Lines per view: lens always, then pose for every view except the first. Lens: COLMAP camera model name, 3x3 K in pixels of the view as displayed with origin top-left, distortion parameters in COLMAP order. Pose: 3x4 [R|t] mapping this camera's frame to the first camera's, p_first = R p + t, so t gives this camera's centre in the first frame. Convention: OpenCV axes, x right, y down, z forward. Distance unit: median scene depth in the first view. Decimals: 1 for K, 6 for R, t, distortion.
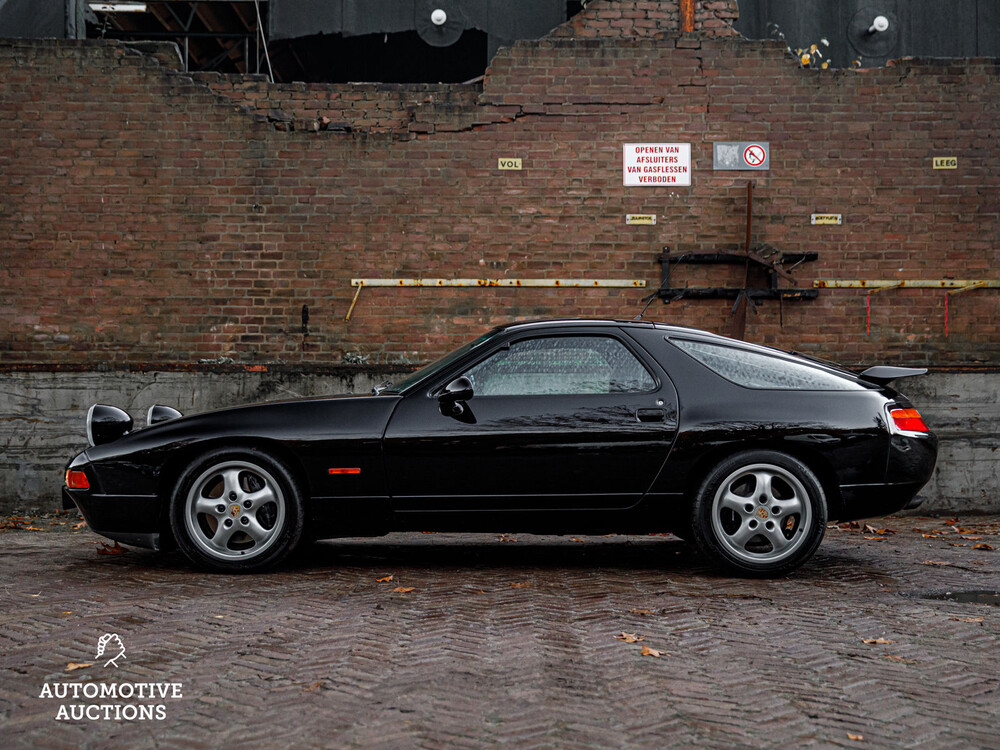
lens RADIAL K [[1303.9, 0, 495.2], [0, 1303.9, 386.7], [0, 0, 1]] dist [0.037309, 0.000000]
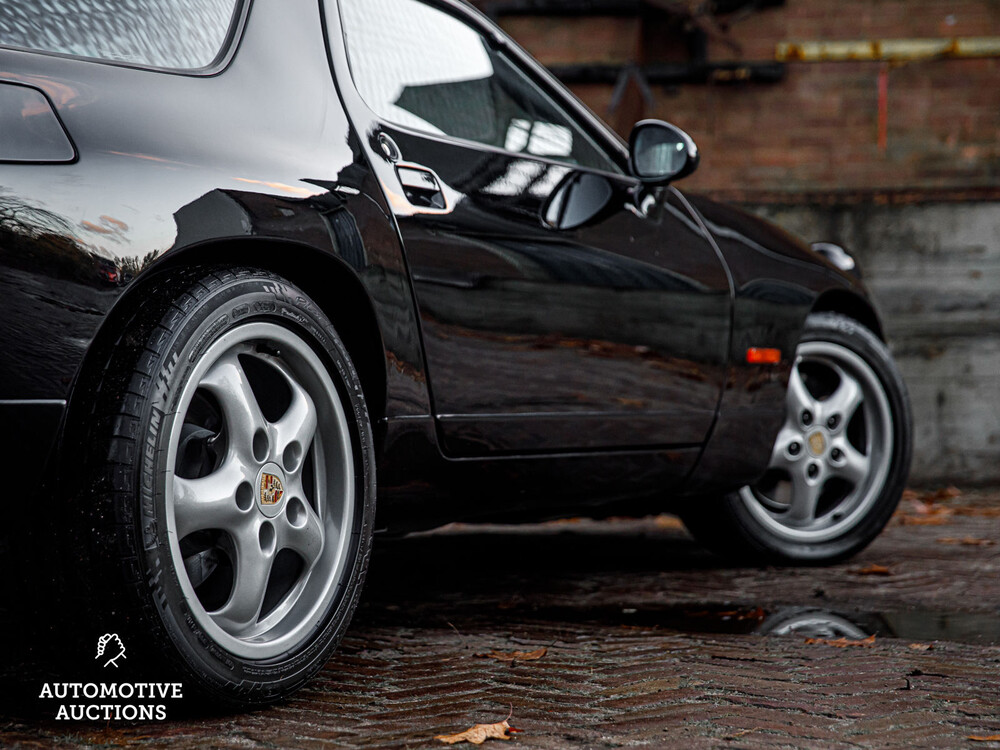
lens RADIAL K [[2214.3, 0, 445.6], [0, 2214.3, 414.2], [0, 0, 1]] dist [0.152732, 0.000000]
pose [[0.998407, -0.006979, -0.055995, 0.160880], [0.009110, 0.999240, 0.037888, 0.029292], [0.055688, -0.038338, 0.997712, 0.111276]]
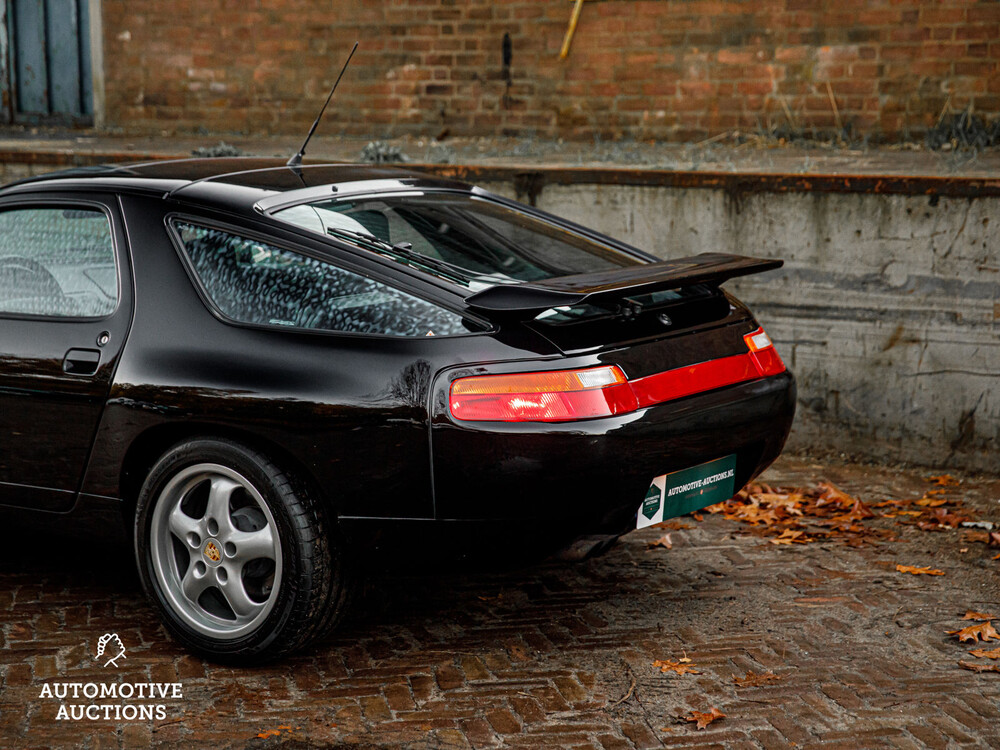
lens RADIAL K [[2098.8, 0, 507.1], [0, 2098.8, 367.7], [0, 0, 1]] dist [0.210987, 0.000000]
pose [[0.815244, 0.073692, -0.574409, 0.431629], [0.021376, 0.987366, 0.157009, -0.063288], [0.578723, -0.140279, 0.803369, 0.187295]]
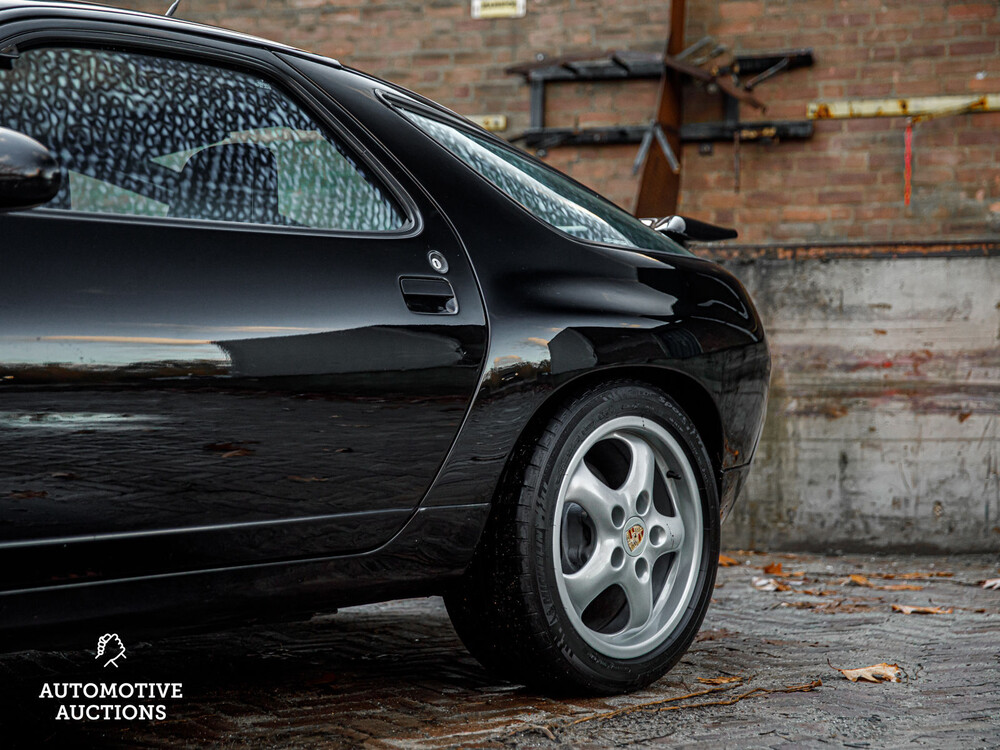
lens RADIAL K [[1766.4, 0, 515.3], [0, 1766.4, 383.6], [0, 0, 1]] dist [0.139455, 0.000000]
pose [[0.958988, 0.005446, -0.283396, 0.334159], [-0.001815, 0.999913, 0.013076, 0.022403], [0.283442, -0.012025, 0.958914, 0.274192]]
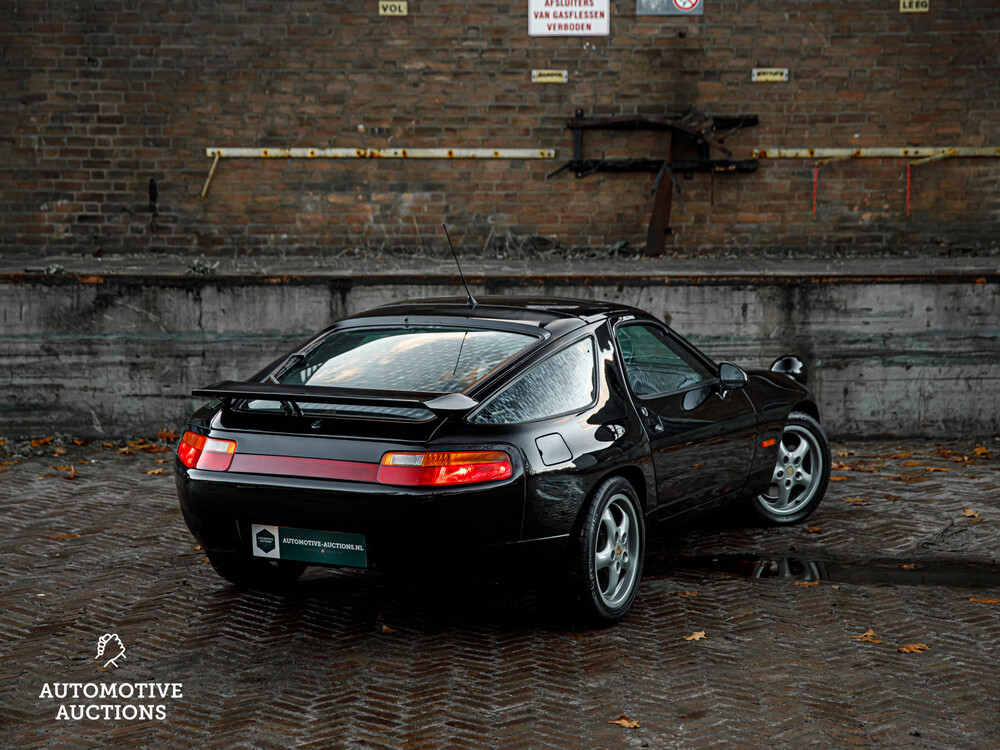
lens RADIAL K [[2026.8, 0, 504.3], [0, 2026.8, 407.8], [0, 0, 1]] dist [0.163177, 0.000000]
pose [[0.999990, -0.002257, -0.003875, 0.087177], [0.002789, 0.989660, 0.143403, -0.105009], [0.003511, -0.143412, 0.989657, -0.329025]]
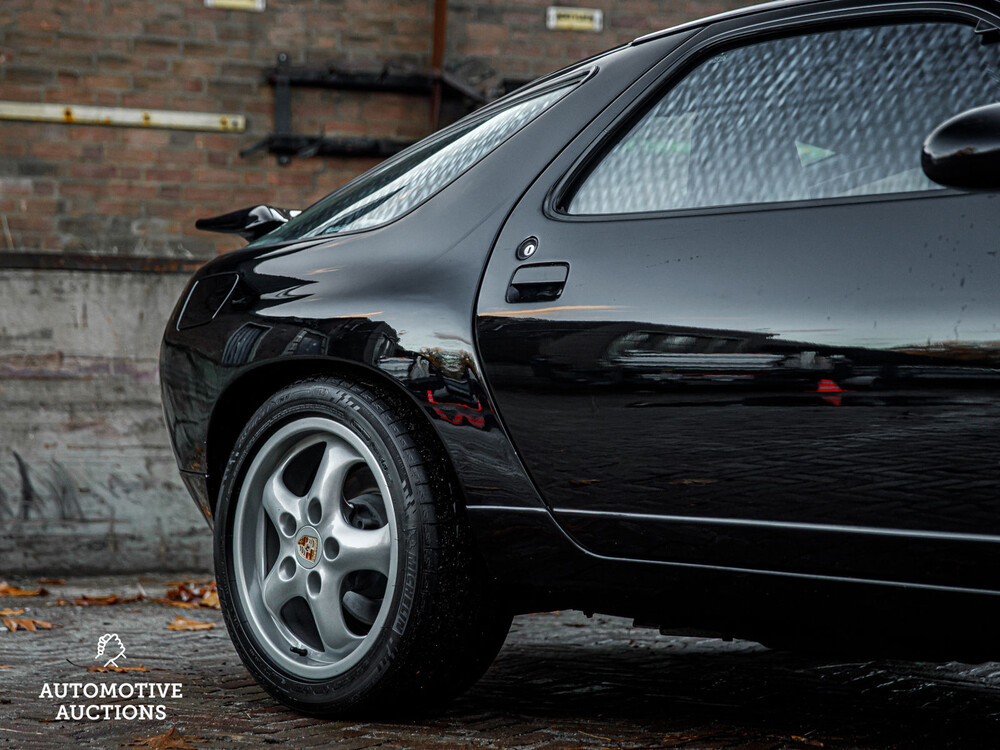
lens RADIAL K [[2026.8, 0, 451.8], [0, 2026.8, 380.0], [0, 0, 1]] dist [0.163177, 0.000000]
pose [[0.959196, 0.007813, 0.282633, -0.031660], [-0.005922, 0.999954, -0.007544, 0.027138], [-0.282679, 0.005562, 0.959199, 0.209842]]
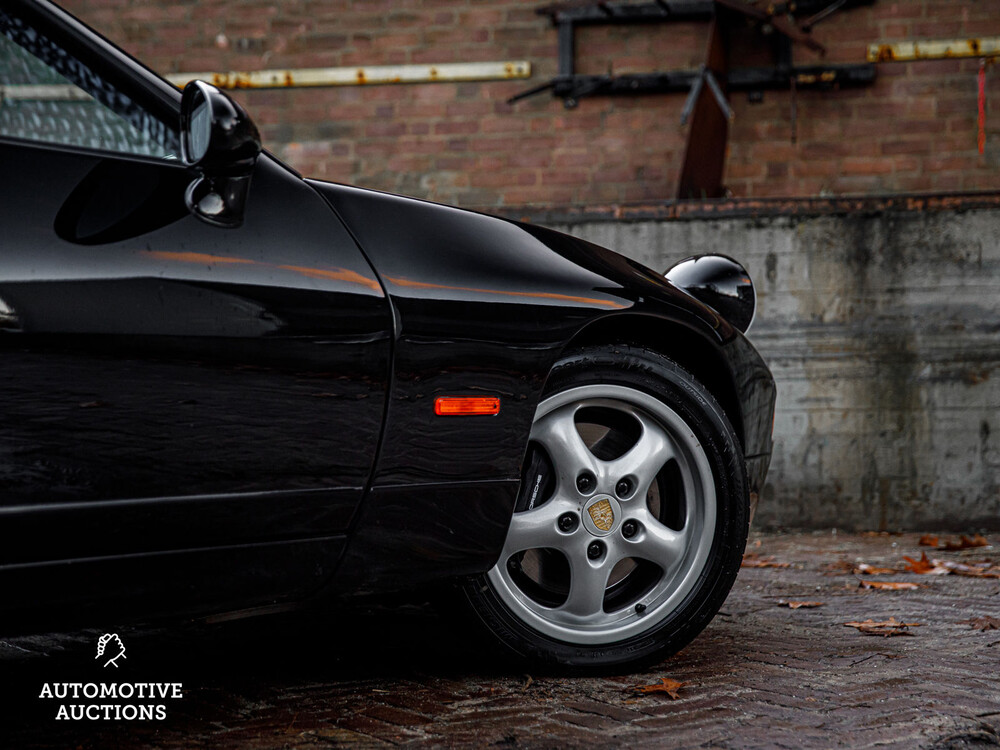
lens RADIAL K [[1880.4, 0, 508.4], [0, 1880.4, 391.6], [0, 0, 1]] dist [0.154130, 0.000000]
pose [[0.978697, -0.009484, -0.205092, 0.255802], [0.015317, 0.999521, 0.026875, 0.025778], [0.204739, -0.029444, 0.978374, 0.278907]]
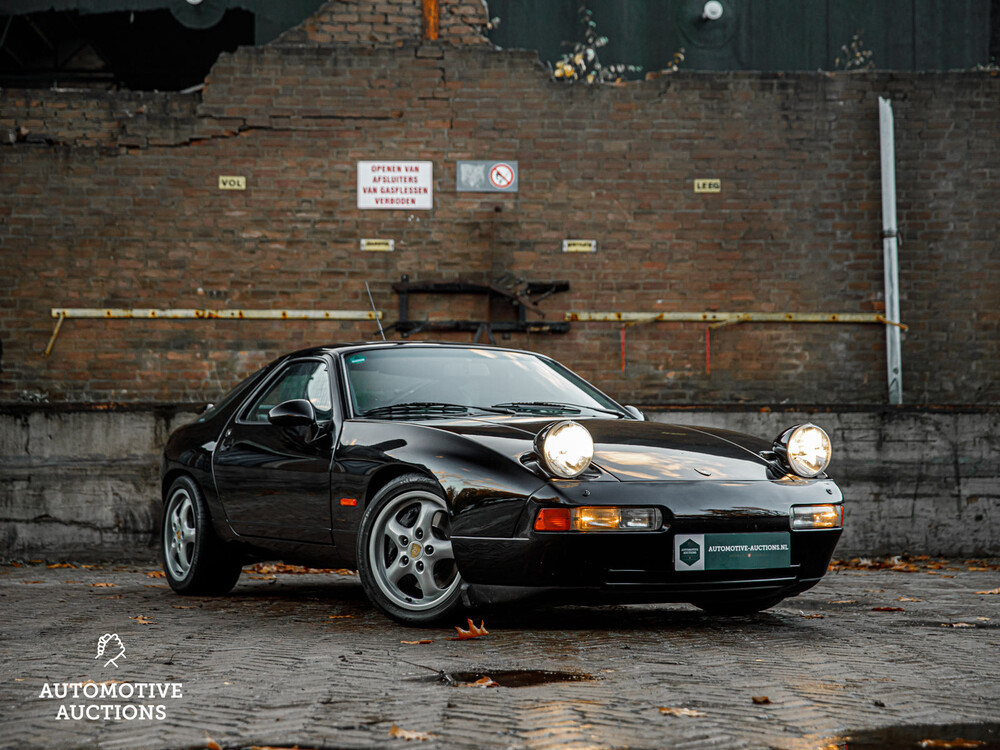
lens RADIAL K [[1880.4, 0, 505.9], [0, 1880.4, 388.7], [0, 0, 1]] dist [0.154130, 0.000000]
pose [[0.998950, 0.000422, 0.045815, 0.141261], [0.000949, 0.999552, -0.029907, 0.011351], [-0.045807, 0.029919, 0.998502, -0.313027]]
